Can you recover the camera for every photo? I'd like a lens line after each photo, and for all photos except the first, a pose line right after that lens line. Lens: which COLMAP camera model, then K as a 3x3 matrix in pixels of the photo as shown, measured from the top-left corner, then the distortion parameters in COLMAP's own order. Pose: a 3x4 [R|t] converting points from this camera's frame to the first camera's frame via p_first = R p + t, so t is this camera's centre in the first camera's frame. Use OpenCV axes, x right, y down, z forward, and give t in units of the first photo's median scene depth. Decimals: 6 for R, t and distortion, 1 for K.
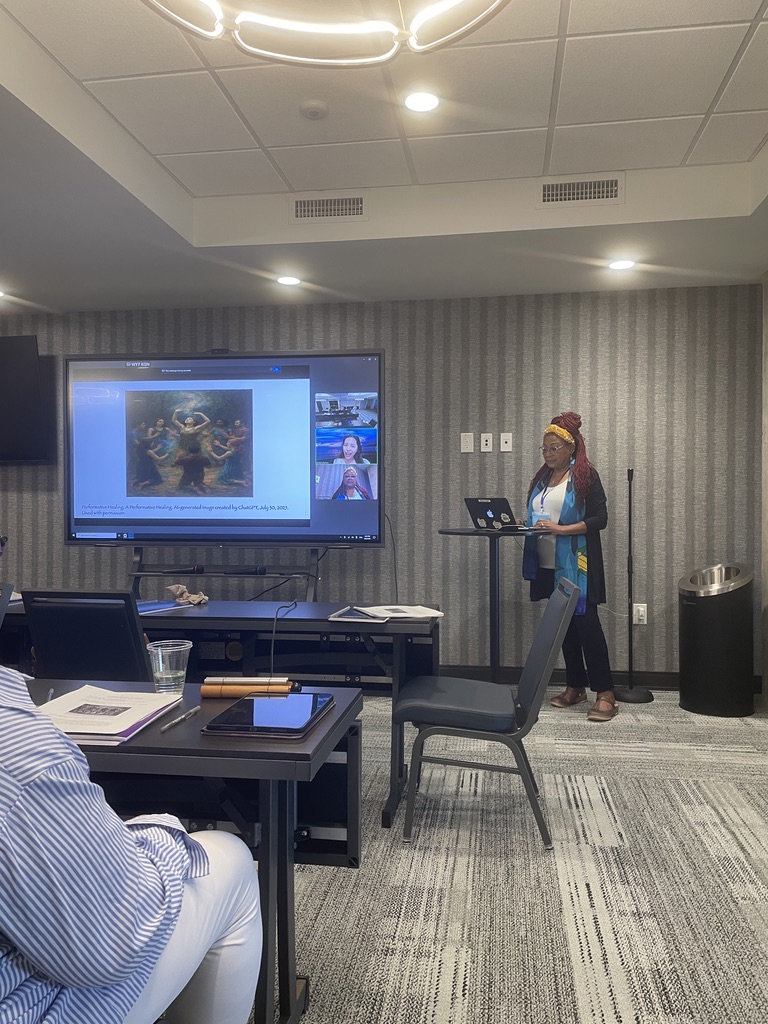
lens RADIAL K [[770.0, 0, 389.2], [0, 770.0, 517.5], [0, 0, 1]] dist [0.050086, -0.058805]
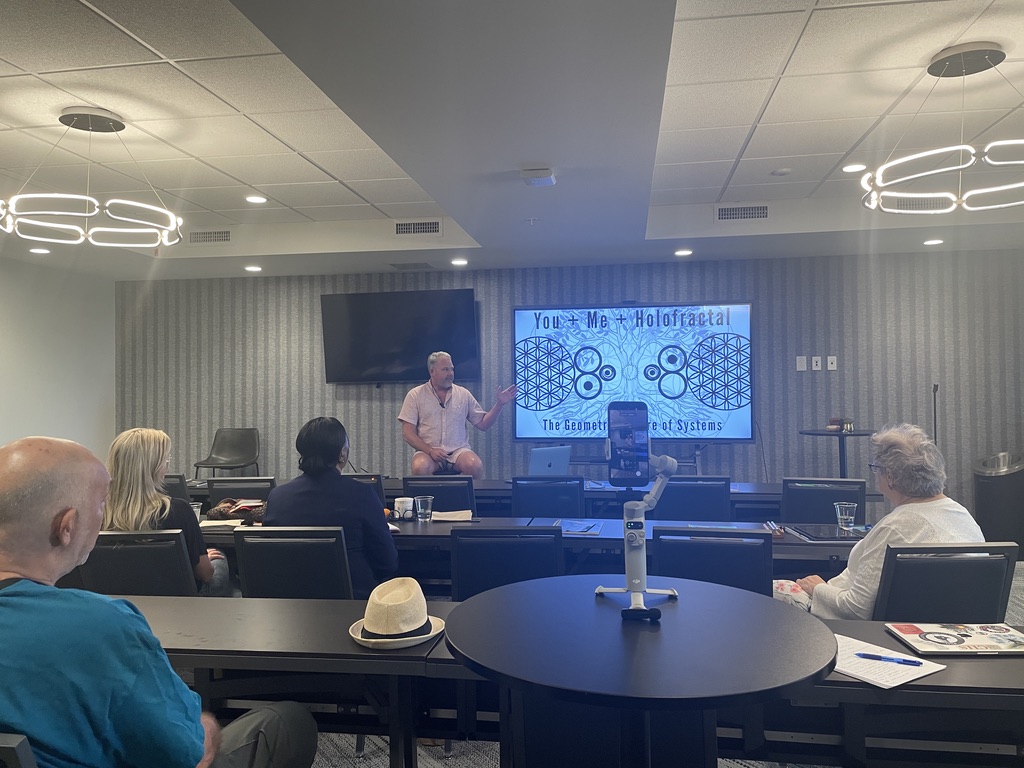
lens RADIAL K [[770.0, 0, 505.1], [0, 770.0, 378.7], [0, 0, 1]] dist [0.050086, -0.058805]
pose [[0.999790, -0.011690, -0.016833, -0.392876], [0.011201, 0.999520, -0.028868, -0.037396], [0.017163, 0.028674, 0.999441, -0.360233]]
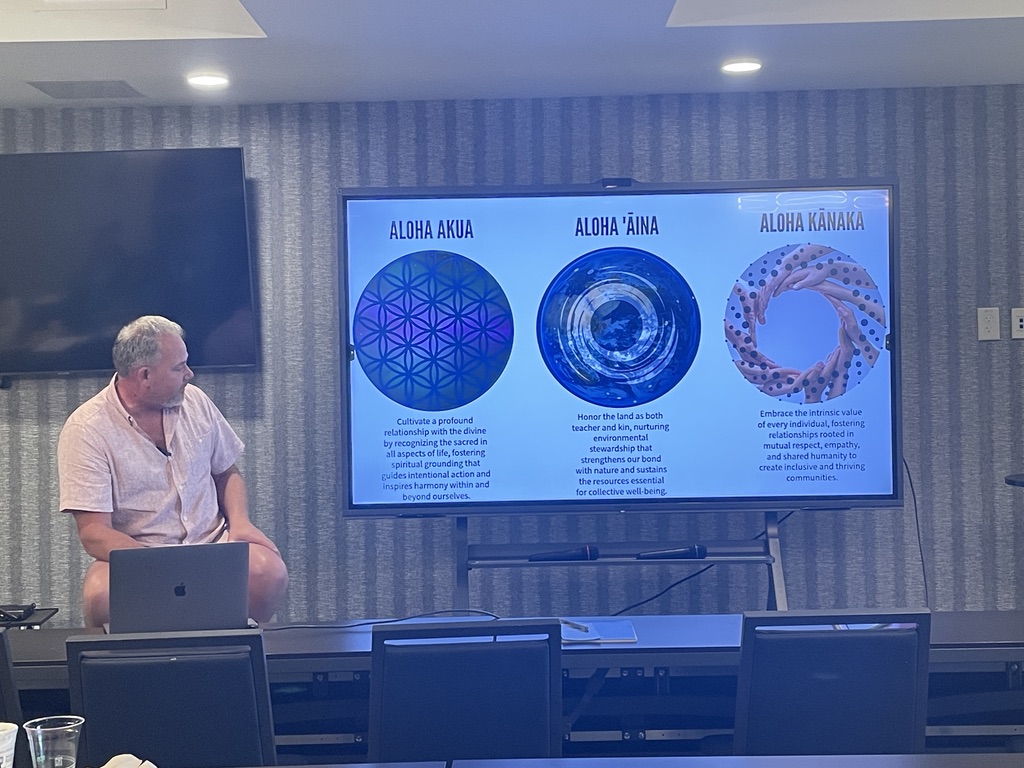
lens RADIAL K [[1487.5, 0, 513.1], [0, 1487.5, 368.8], [0, 0, 1]] dist [0.067416, 0.000000]
pose [[0.990194, -0.021856, 0.137978, -0.428276], [0.024599, 0.999532, -0.018209, -0.049579], [-0.137515, 0.021424, 0.990268, -0.107736]]
